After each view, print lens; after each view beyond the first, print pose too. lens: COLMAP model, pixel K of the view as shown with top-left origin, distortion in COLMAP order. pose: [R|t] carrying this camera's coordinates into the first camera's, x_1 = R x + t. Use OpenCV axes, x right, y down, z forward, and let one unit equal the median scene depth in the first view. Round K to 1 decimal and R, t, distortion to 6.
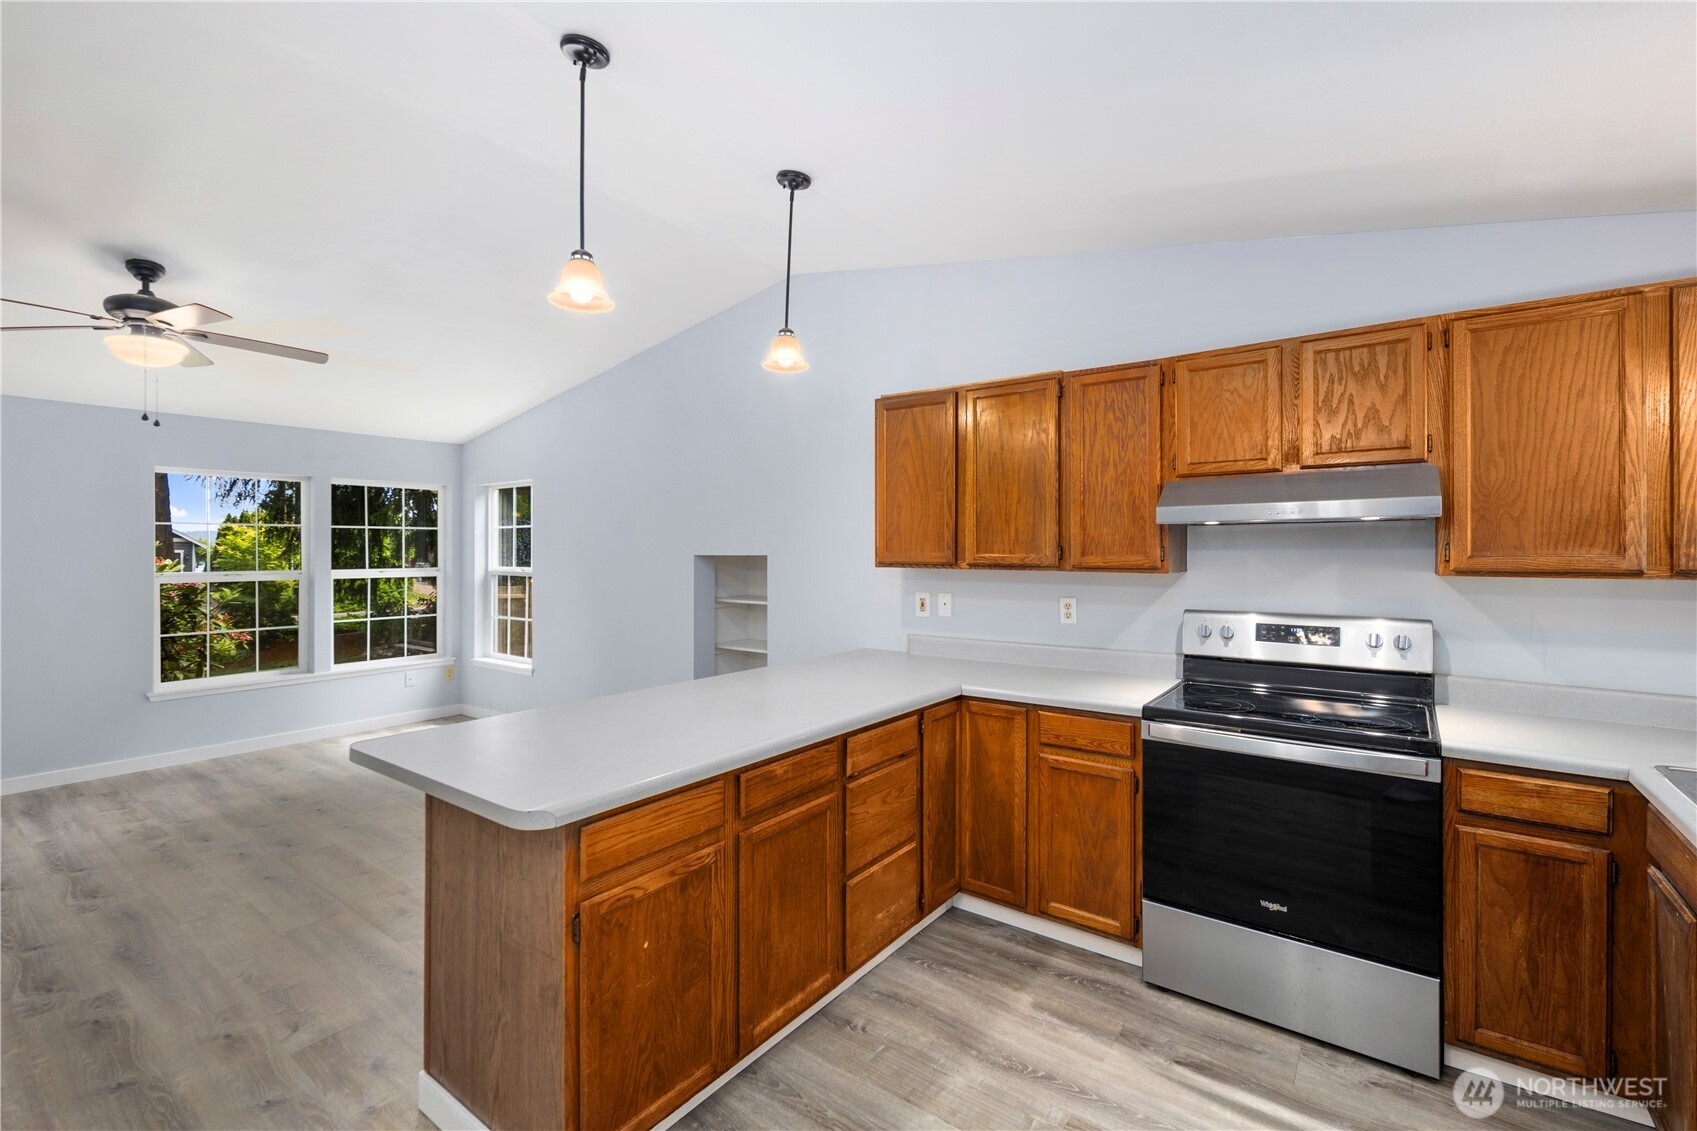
lens RADIAL K [[741.8, 0, 850.8], [0, 741.8, 543.2], [0, 0, 1]] dist [0.006473, -0.003614]
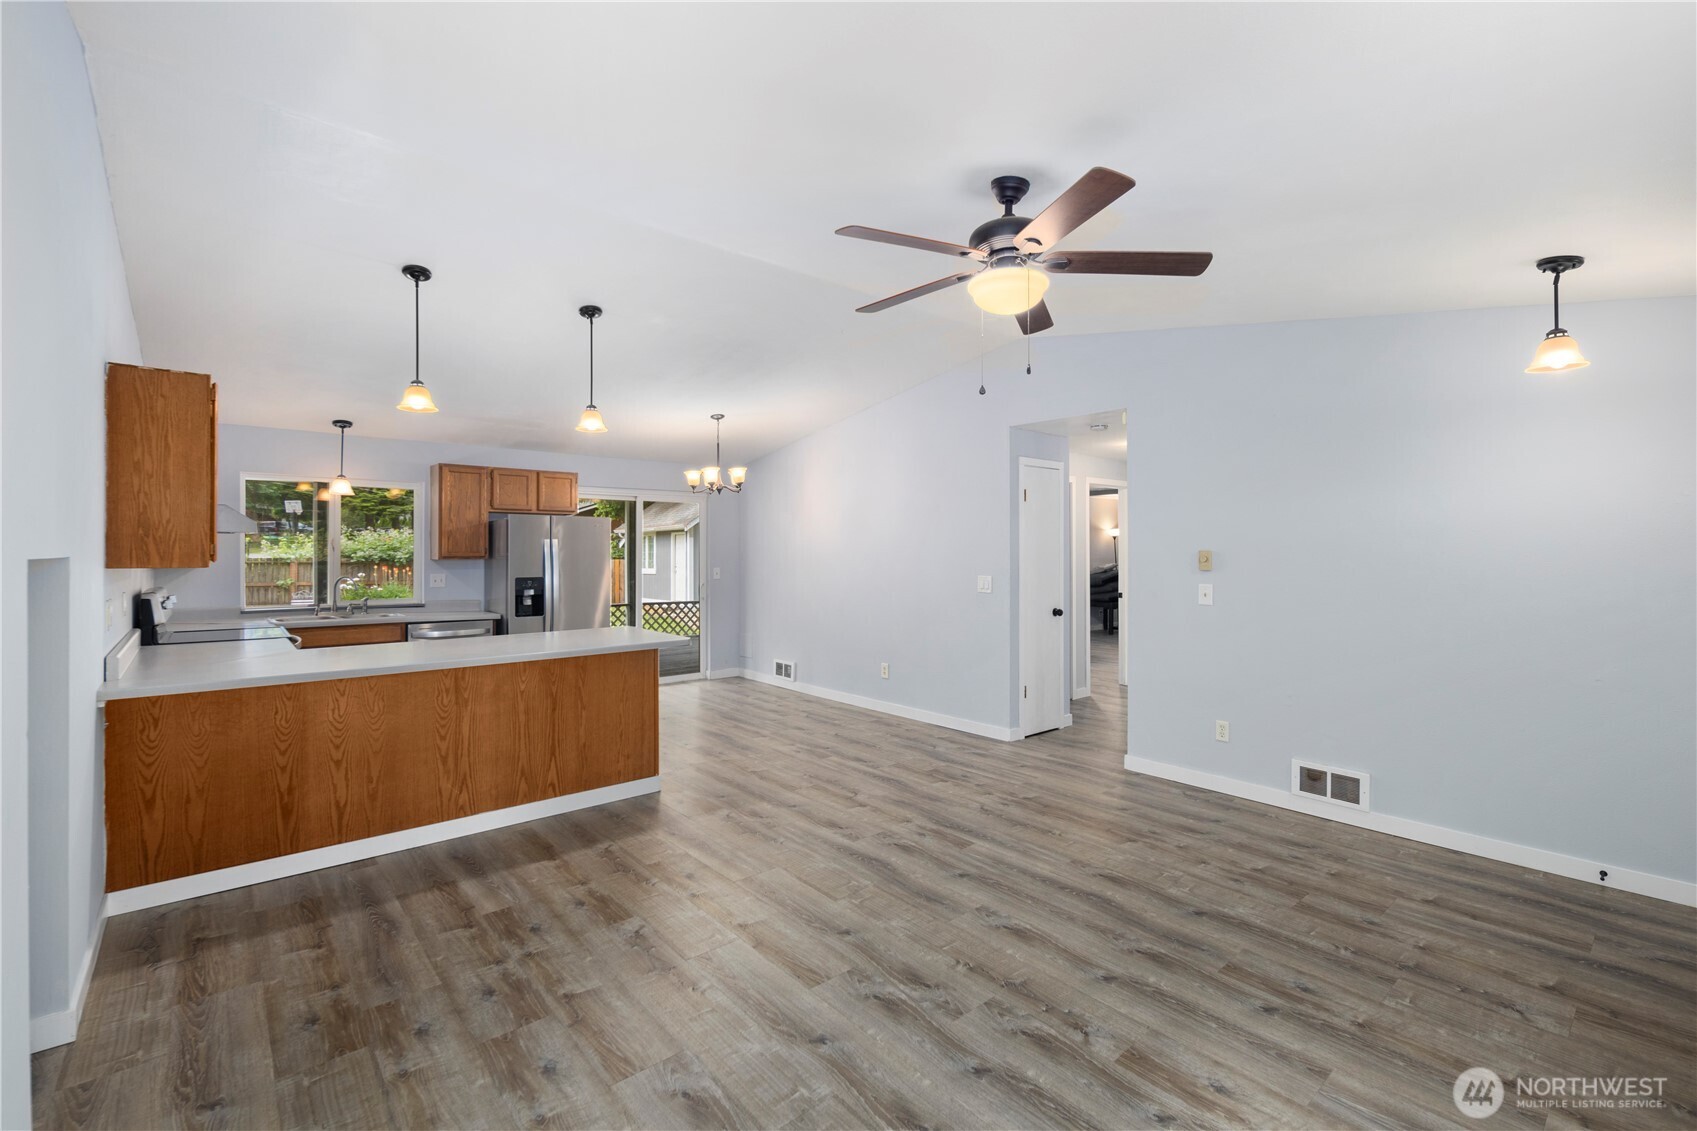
lens RADIAL K [[741.8, 0, 852.2], [0, 741.8, 550.9], [0, 0, 1]] dist [0.006473, -0.003614]
pose [[-0.975402, 0.000612, 0.220434, -0.878496], [-0.000956, 0.999975, -0.007005, 0.017222], [-0.220433, -0.007043, -0.975377, 1.643739]]
